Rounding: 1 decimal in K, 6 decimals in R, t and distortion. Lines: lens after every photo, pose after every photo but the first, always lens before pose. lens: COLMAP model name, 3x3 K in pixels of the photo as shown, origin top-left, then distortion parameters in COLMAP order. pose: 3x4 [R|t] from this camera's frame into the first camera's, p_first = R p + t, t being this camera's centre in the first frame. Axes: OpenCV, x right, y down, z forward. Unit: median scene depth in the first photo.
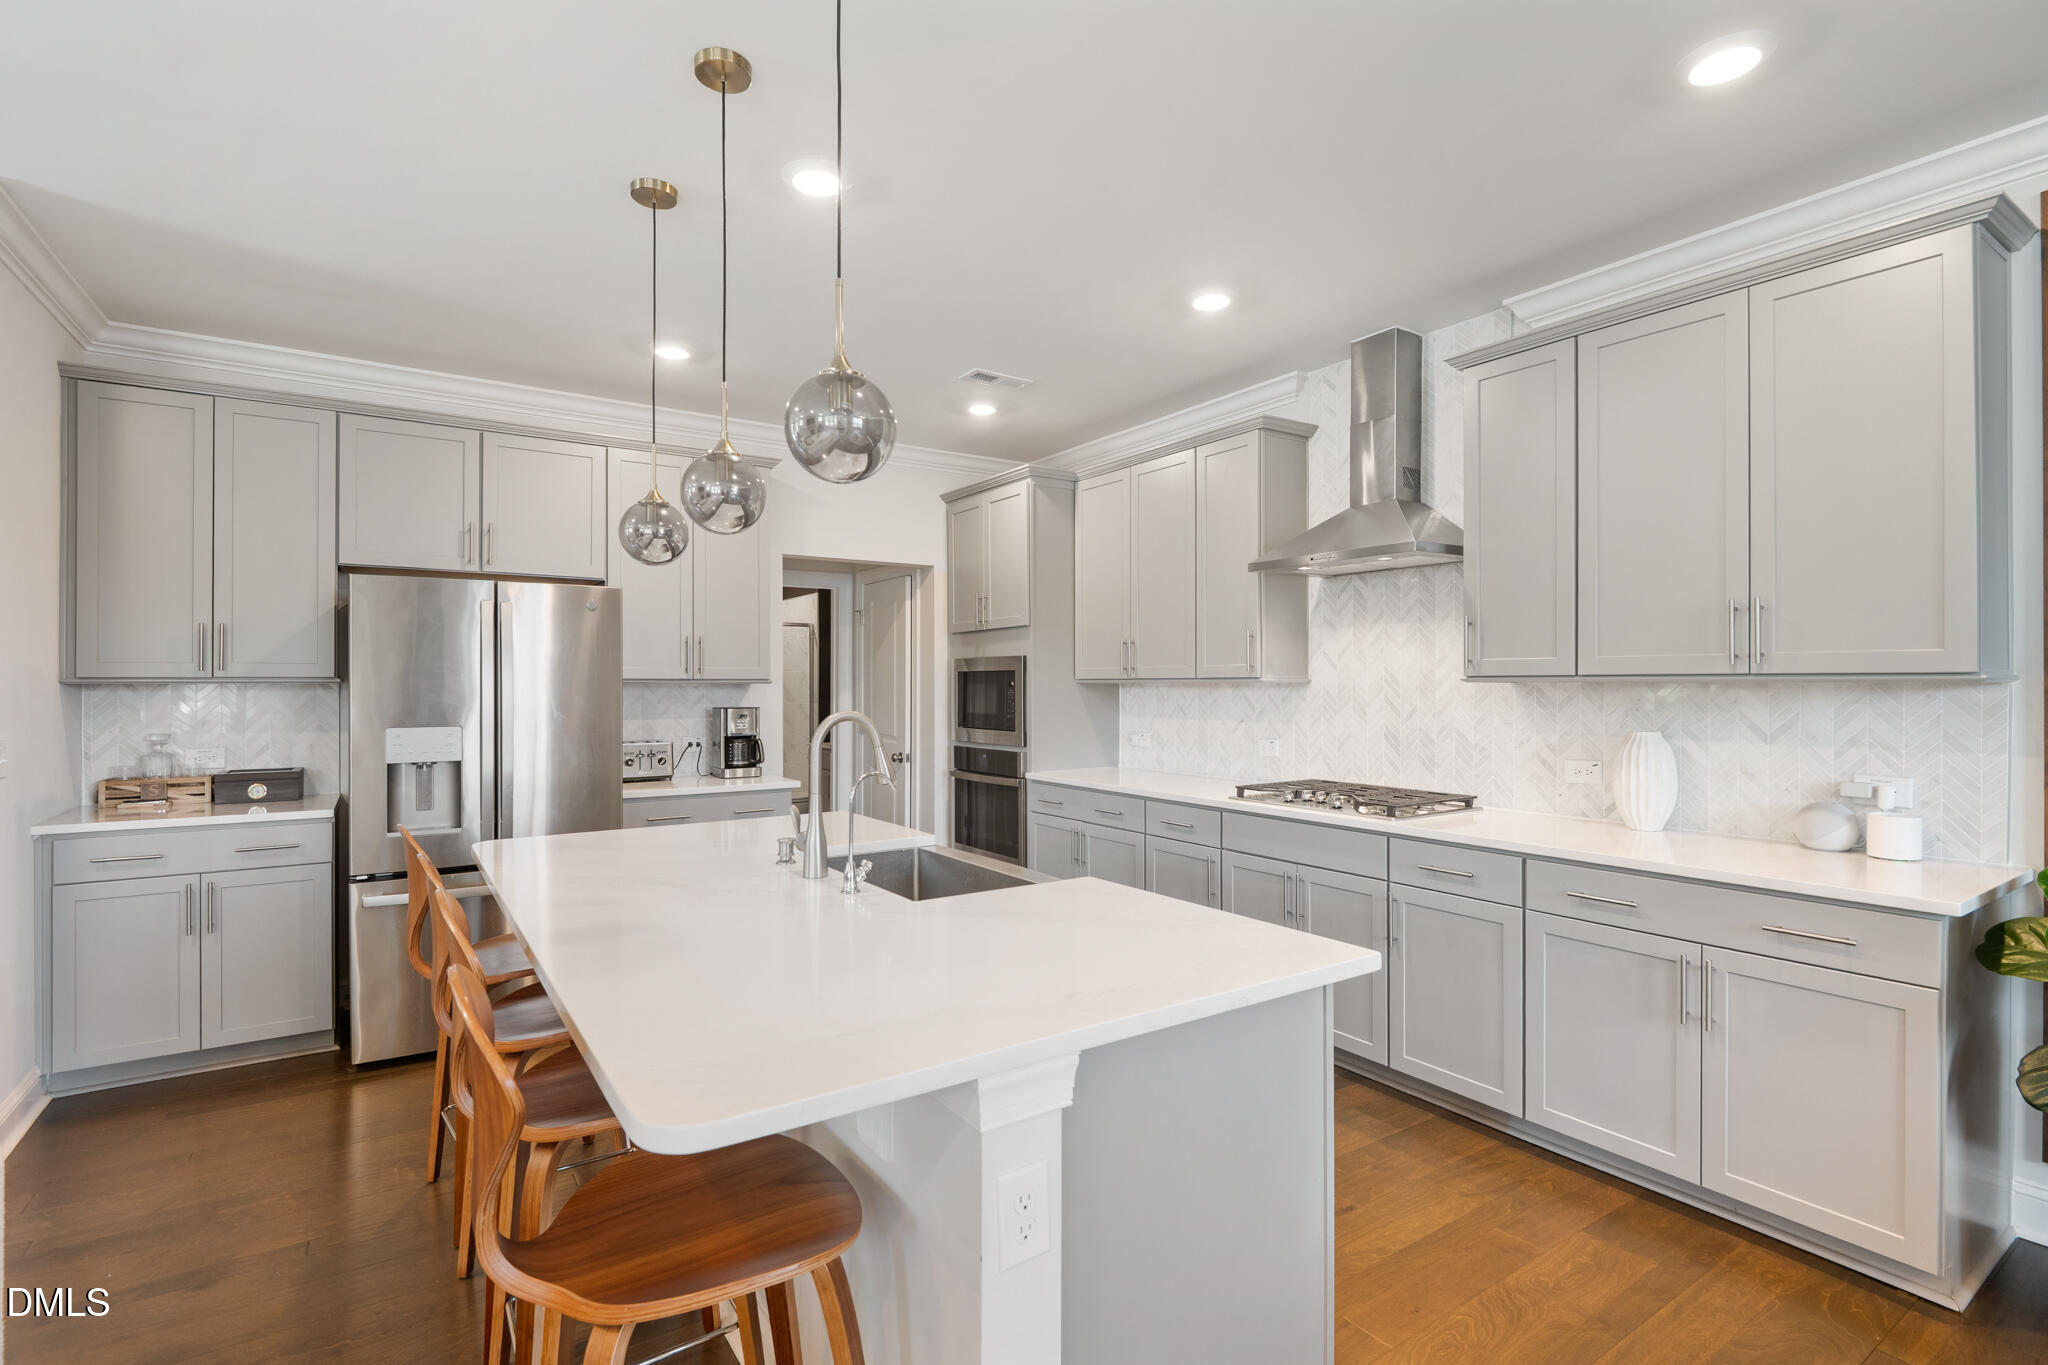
lens RADIAL K [[940.3, 0, 1027.5], [0, 940.3, 679.8], [0, 0, 1]] dist [-0.006000, -0.003213]
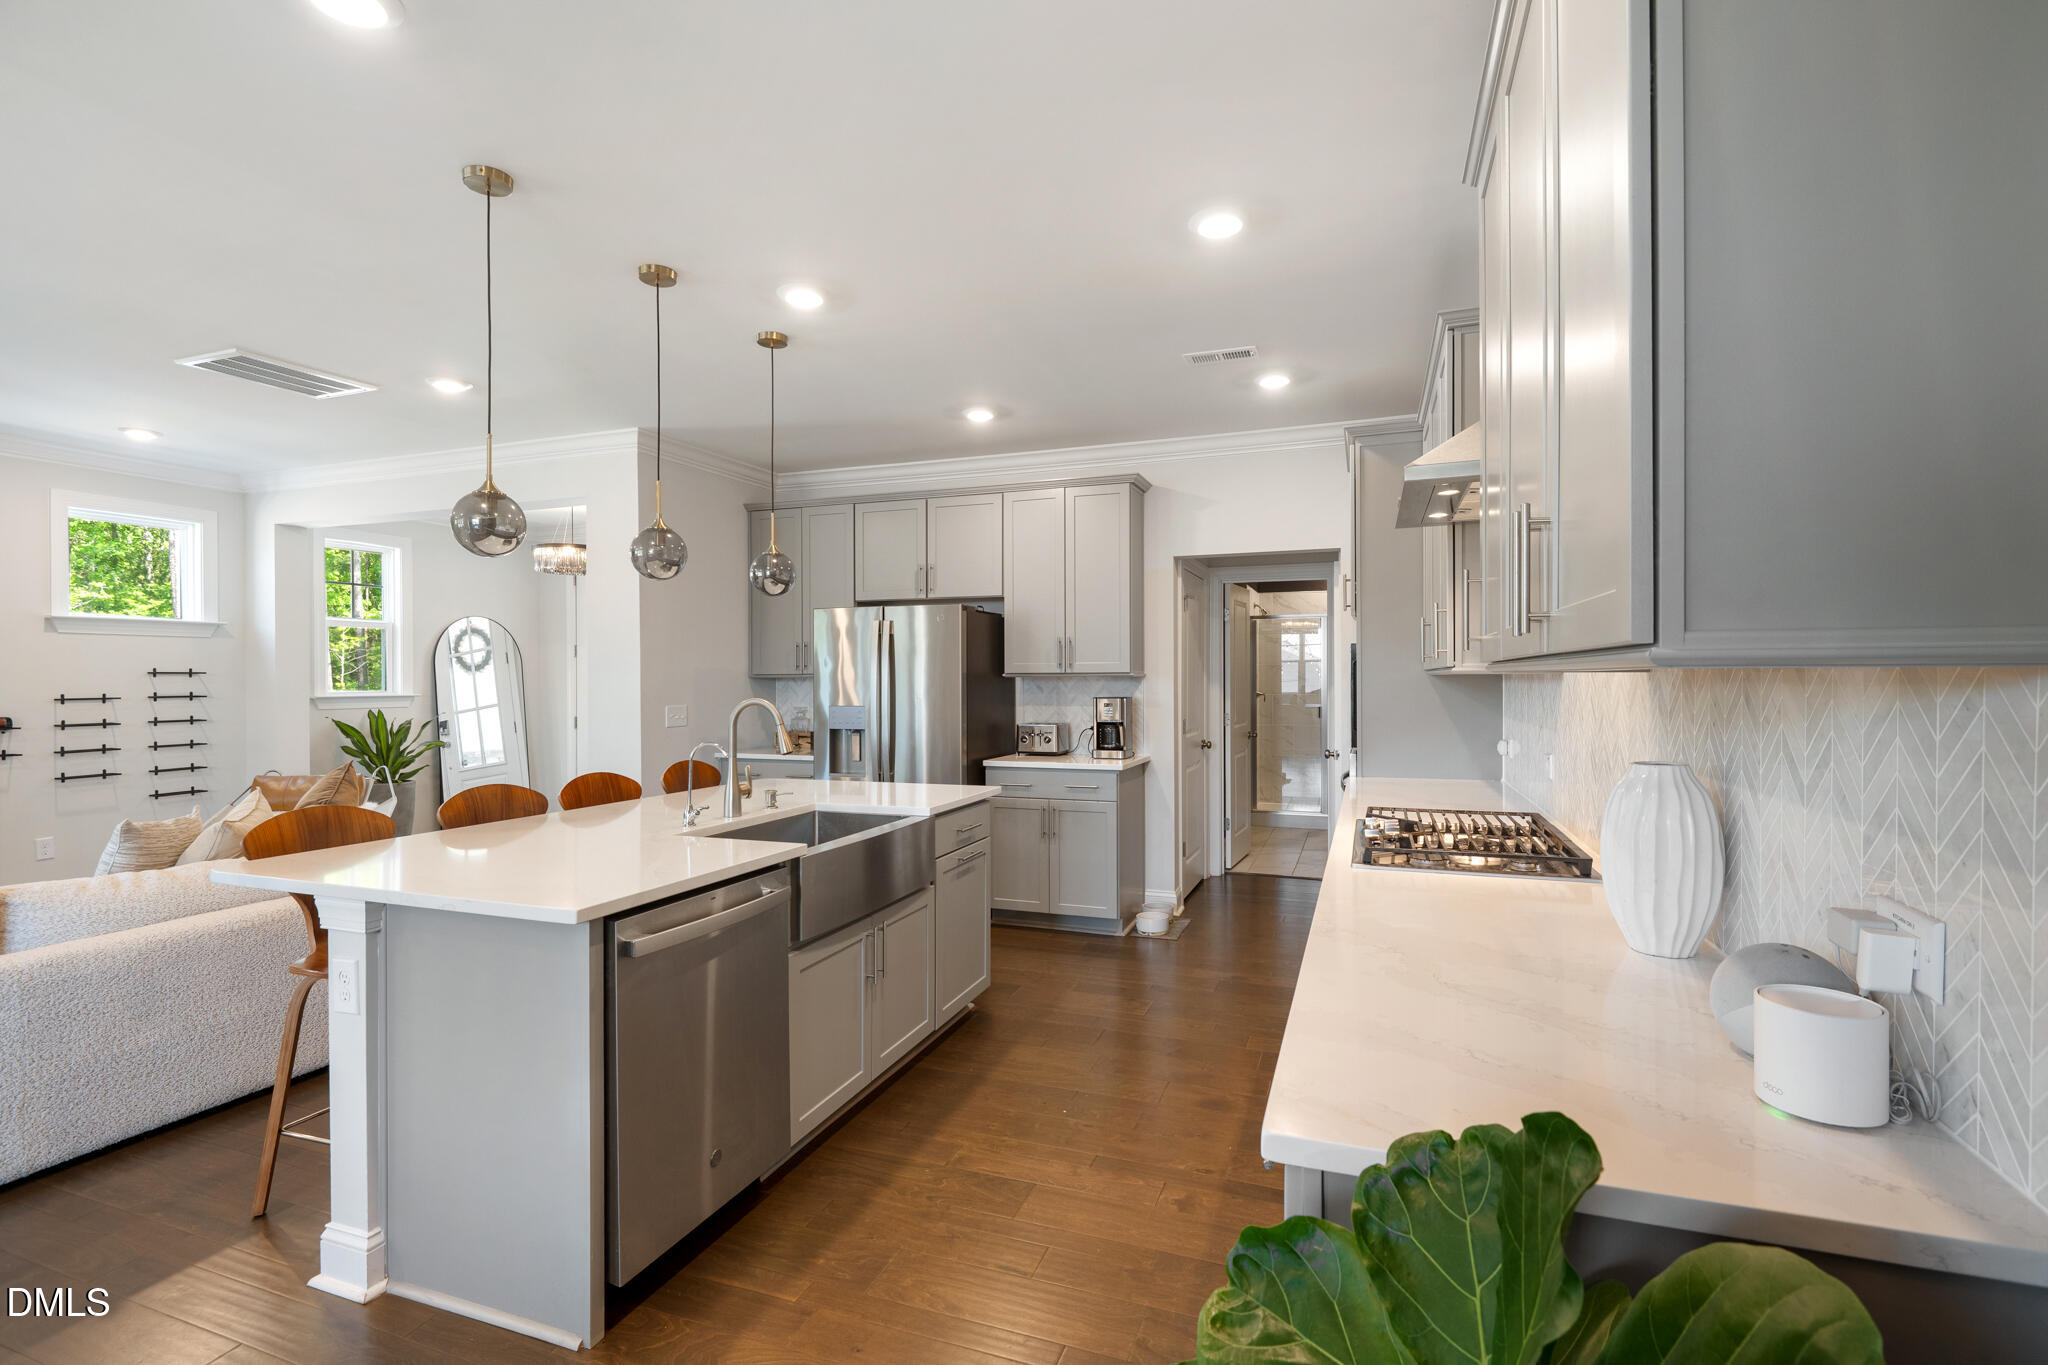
lens RADIAL K [[940.3, 0, 1034.0], [0, 940.3, 682.6], [0, 0, 1]] dist [-0.006000, -0.003213]
pose [[0.583891, 0.002604, -0.811828, 0.753201], [0.006112, 0.999952, 0.007603, 0.002758], [0.811809, -0.009401, 0.583847, 0.347467]]
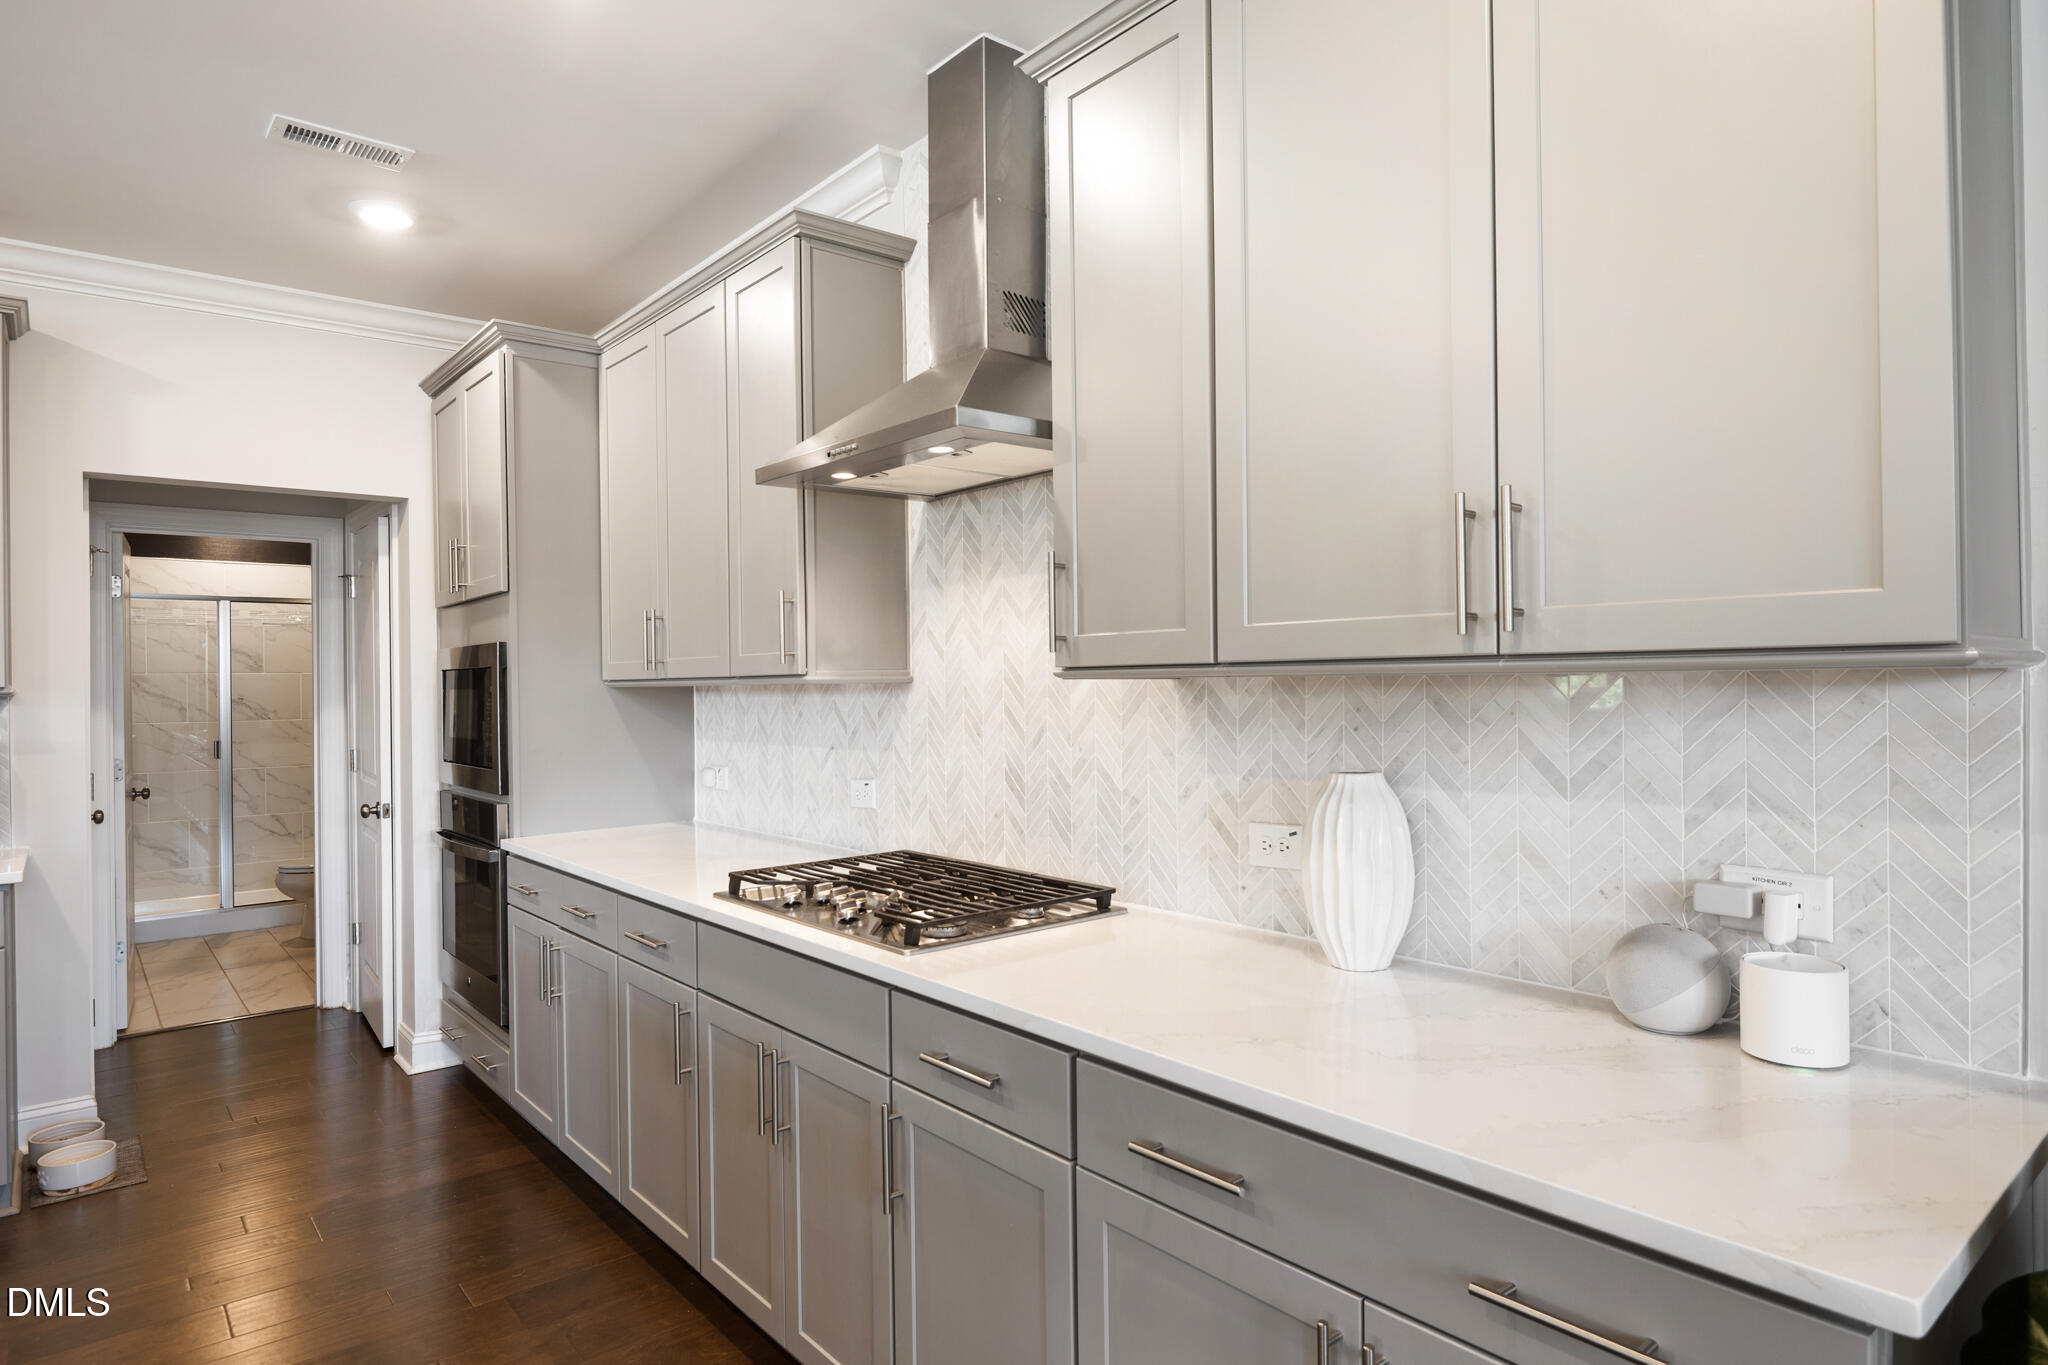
lens RADIAL K [[1143.2, 0, 1029.8], [0, 1143.2, 681.7], [0, 0, 1]] dist [-0.001664, 0.000013]
pose [[0.993802, -0.012707, 0.110440, 0.350329], [0.012399, 0.999917, 0.003473, 0.001243], [-0.110475, -0.002082, 0.993877, 0.342004]]
